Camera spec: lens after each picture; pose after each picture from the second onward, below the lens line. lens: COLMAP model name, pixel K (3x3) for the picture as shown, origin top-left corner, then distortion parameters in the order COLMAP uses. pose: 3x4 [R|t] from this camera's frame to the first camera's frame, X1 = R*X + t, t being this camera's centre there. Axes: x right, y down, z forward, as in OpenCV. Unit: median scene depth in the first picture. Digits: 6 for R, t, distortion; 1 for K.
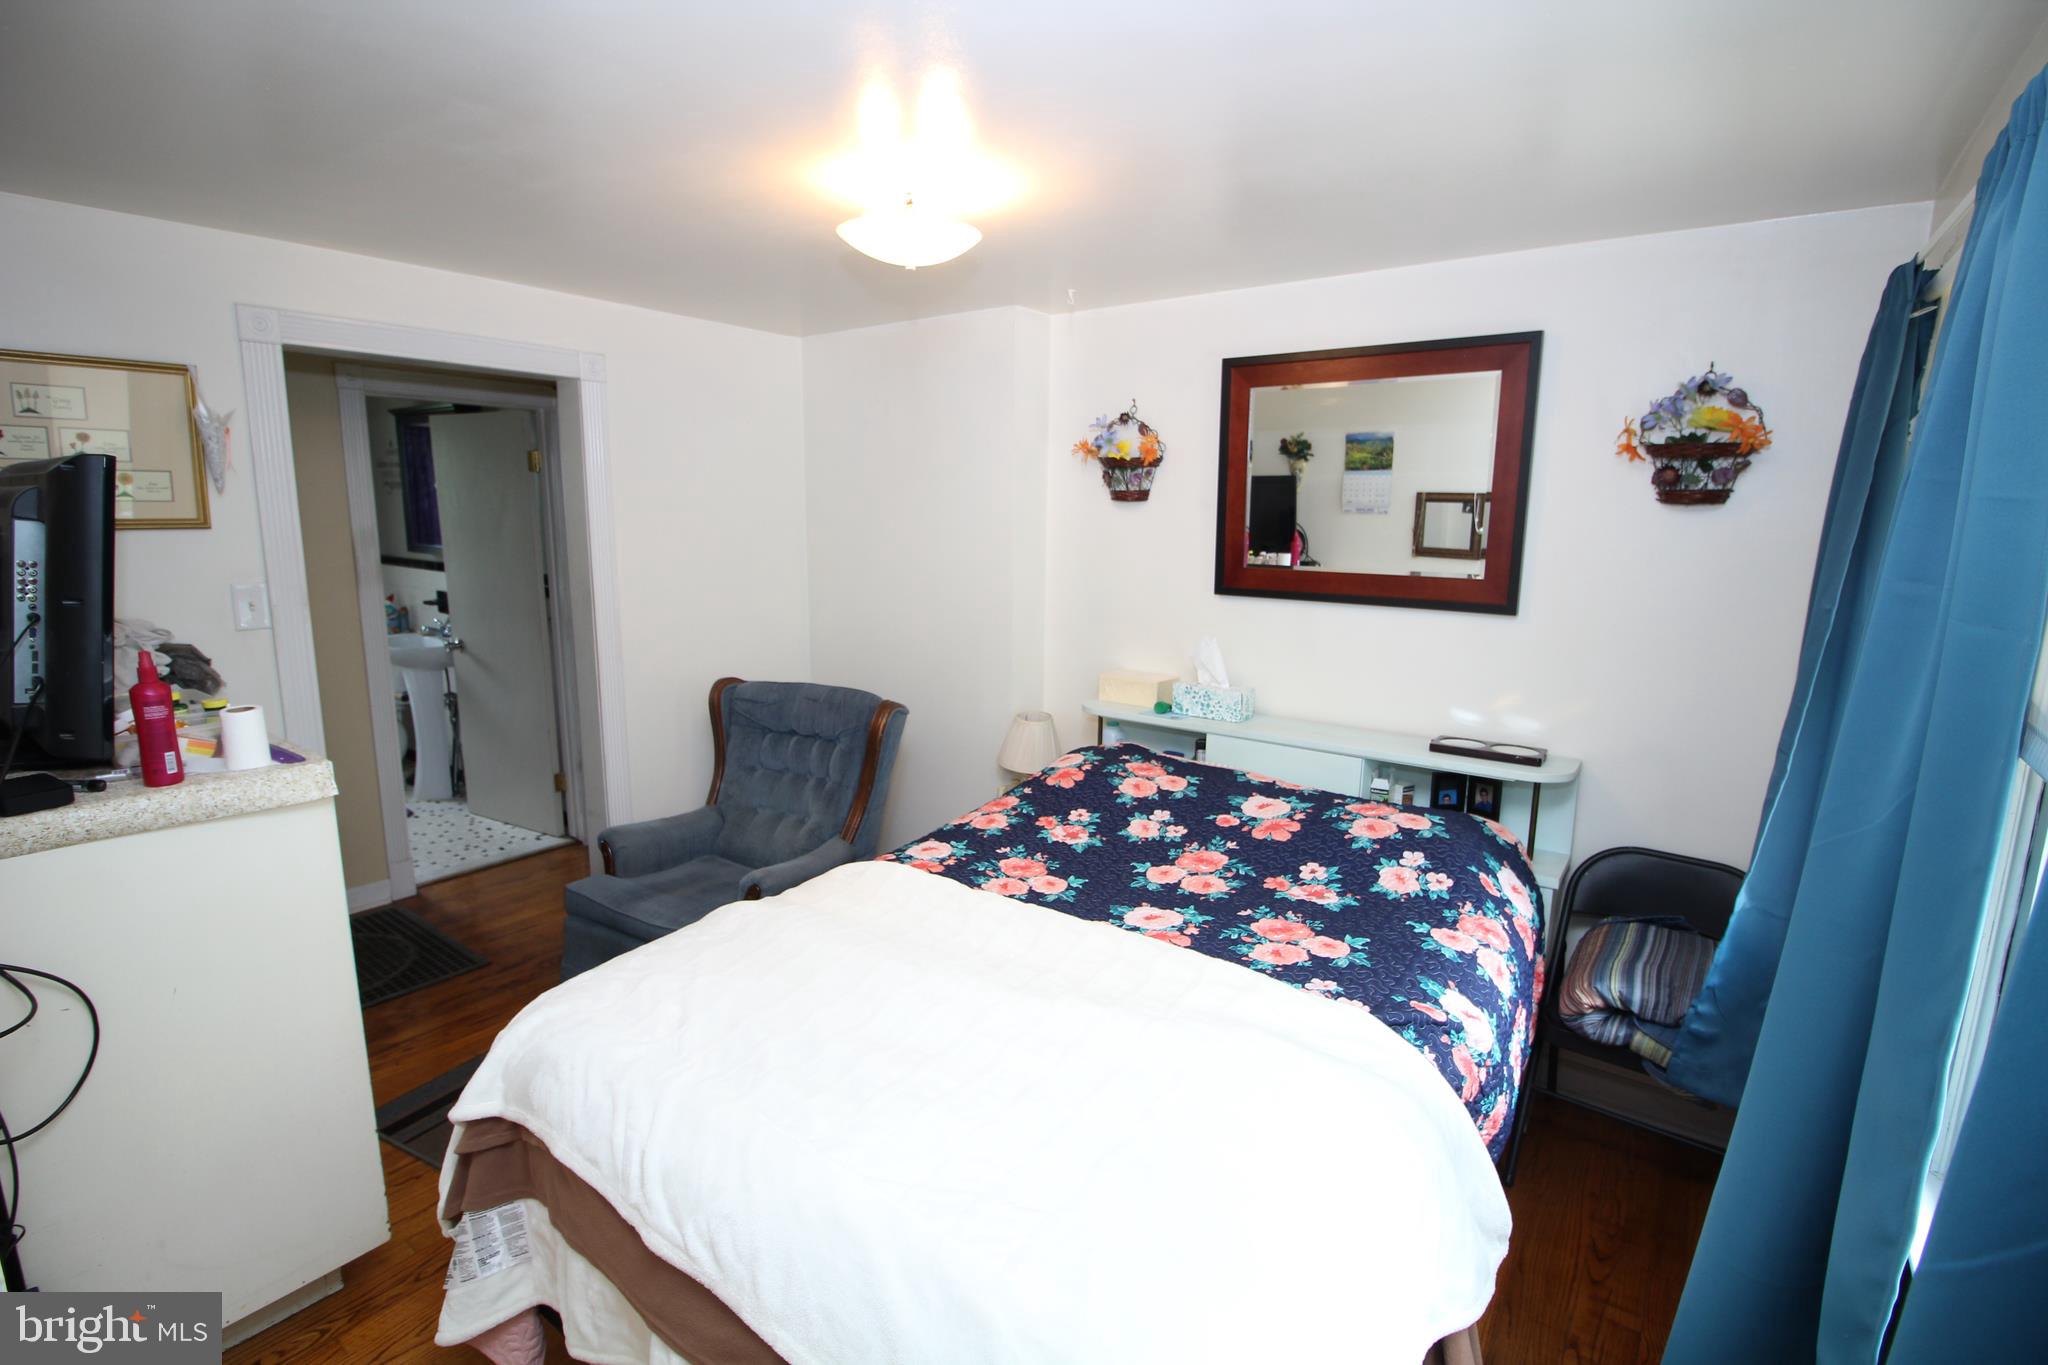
lens RADIAL K [[950.4, 0, 1022.3], [0, 950.4, 668.5], [0, 0, 1]] dist [0.001057, -0.013242]
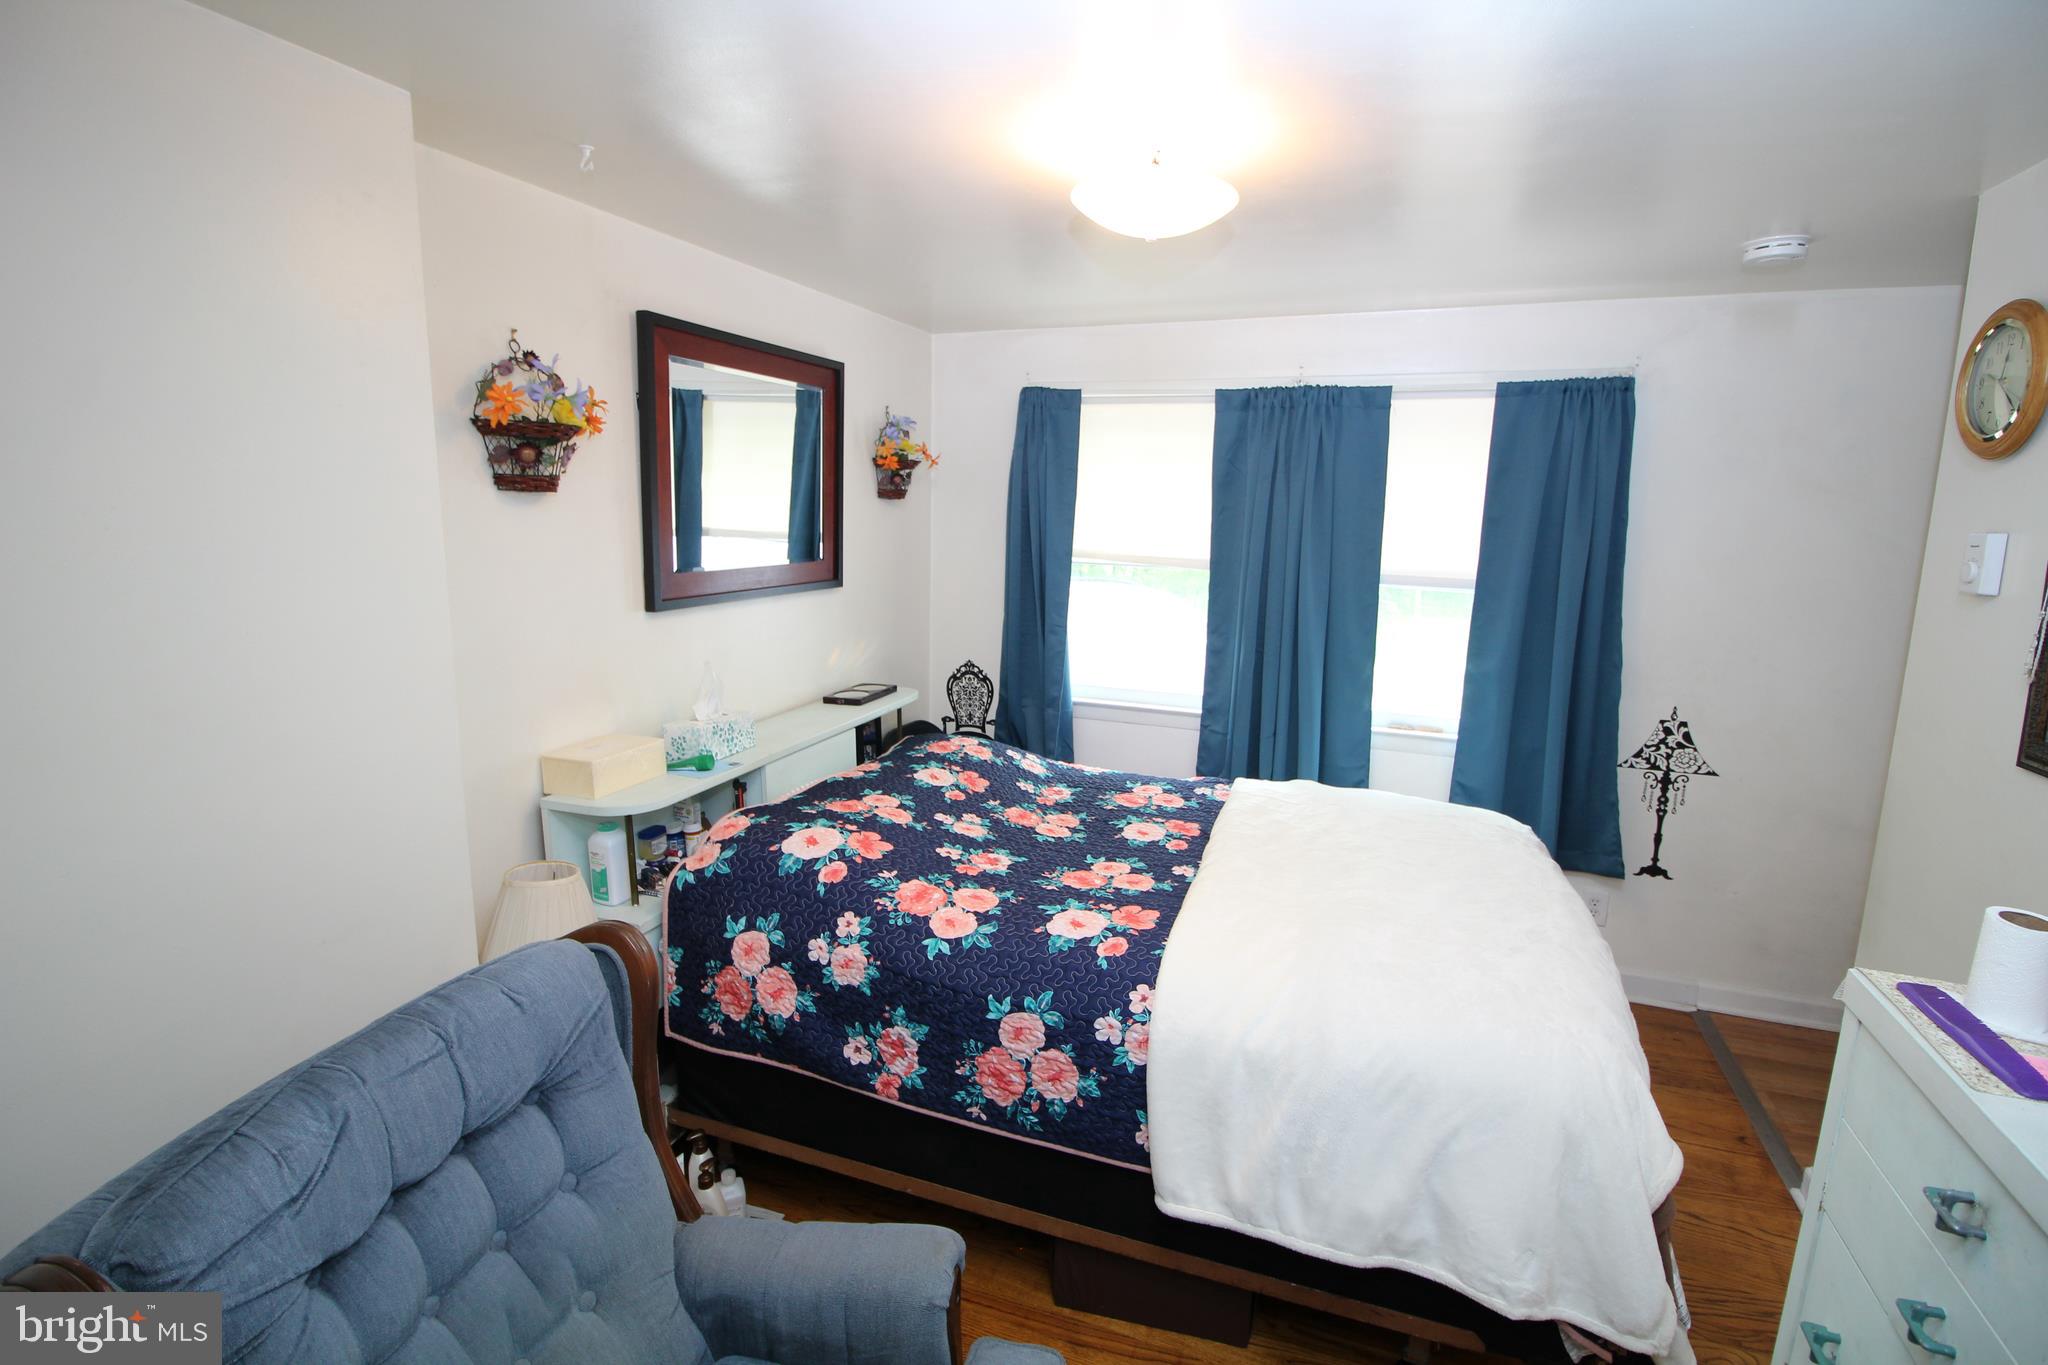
lens RADIAL K [[950.4, 0, 1022.3], [0, 950.4, 668.5], [0, 0, 1]] dist [0.001057, -0.013242]
pose [[-0.288698, -0.177519, 0.940819, -0.769093], [0.136278, 0.965036, 0.223906, -0.203866], [-0.947672, 0.192854, -0.254412, 1.123604]]
